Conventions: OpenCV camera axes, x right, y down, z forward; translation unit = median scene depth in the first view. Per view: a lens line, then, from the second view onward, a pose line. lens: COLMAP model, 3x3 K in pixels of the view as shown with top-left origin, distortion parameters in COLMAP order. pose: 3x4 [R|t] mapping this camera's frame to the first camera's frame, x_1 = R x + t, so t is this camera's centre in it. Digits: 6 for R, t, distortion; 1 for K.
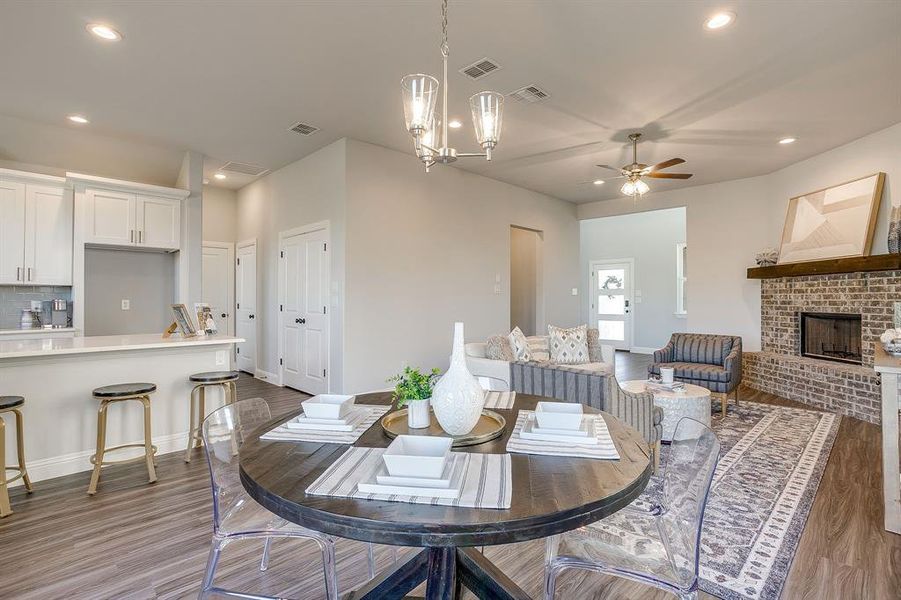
lens RADIAL K [[438.1, 0, 450.7], [0, 438.1, 295.6], [0, 0, 1]] dist [-0.050009, 0.028113]
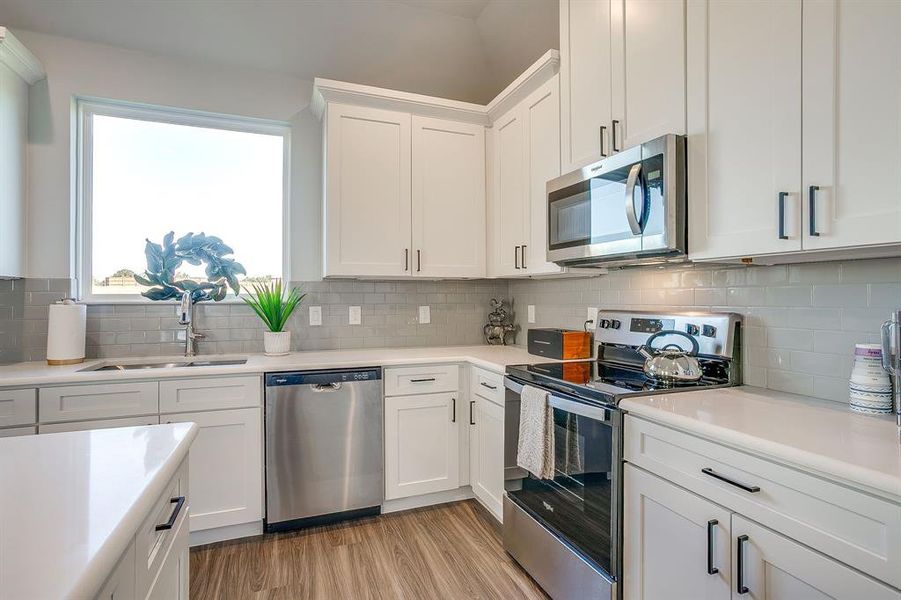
lens RADIAL K [[438.1, 0, 447.6], [0, 438.1, 295.4], [0, 0, 1]] dist [-0.050009, 0.028113]
pose [[-0.415503, -0.008130, -0.909555, -0.585253], [0.005305, 0.999921, -0.011361, 0.002796], [0.909576, -0.009545, -0.415428, 0.805366]]
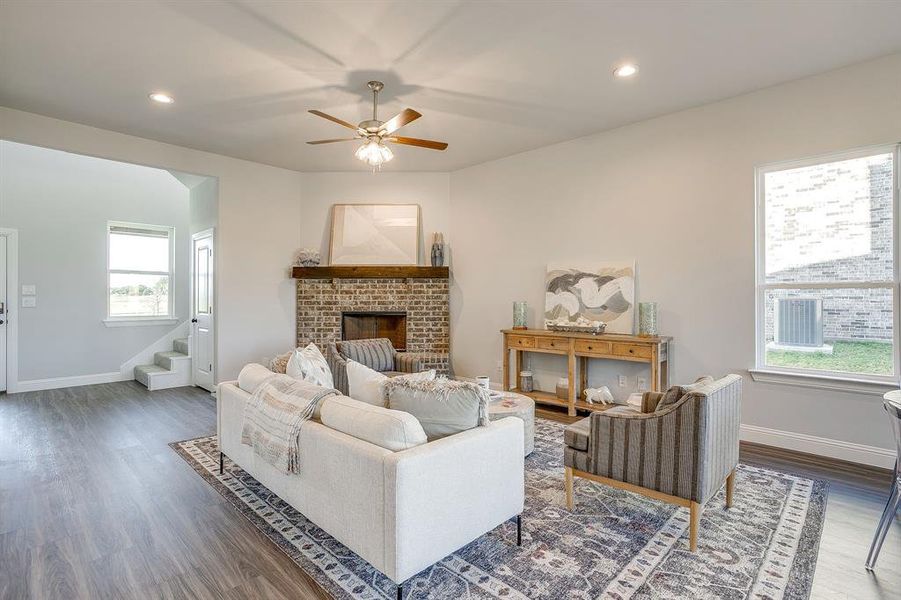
lens RADIAL K [[438.1, 0, 445.1], [0, 438.1, 294.3], [0, 0, 1]] dist [-0.050009, 0.028113]
pose [[-0.016168, 0.006902, 0.999845, -0.316676], [-0.007176, 0.999950, -0.007019, 0.000690], [-0.999844, -0.007288, -0.016118, 0.849042]]
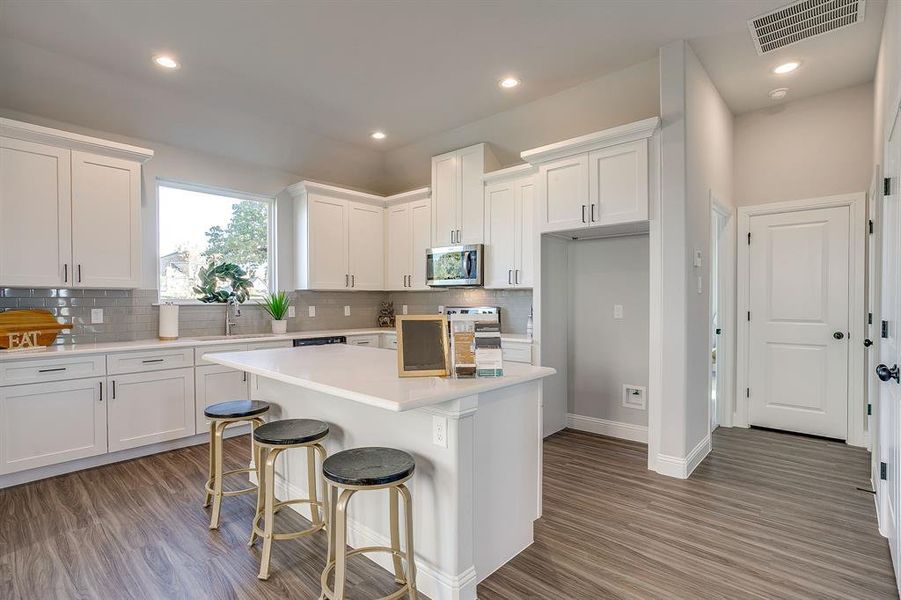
lens RADIAL K [[438.1, 0, 448.3], [0, 438.1, 300.5], [0, 0, 1]] dist [-0.050009, 0.028113]
pose [[0.039809, -0.003426, -0.999201, -0.044612], [0.007145, 0.999970, -0.003144, 0.002618], [0.999182, -0.007015, 0.039832, 0.724682]]
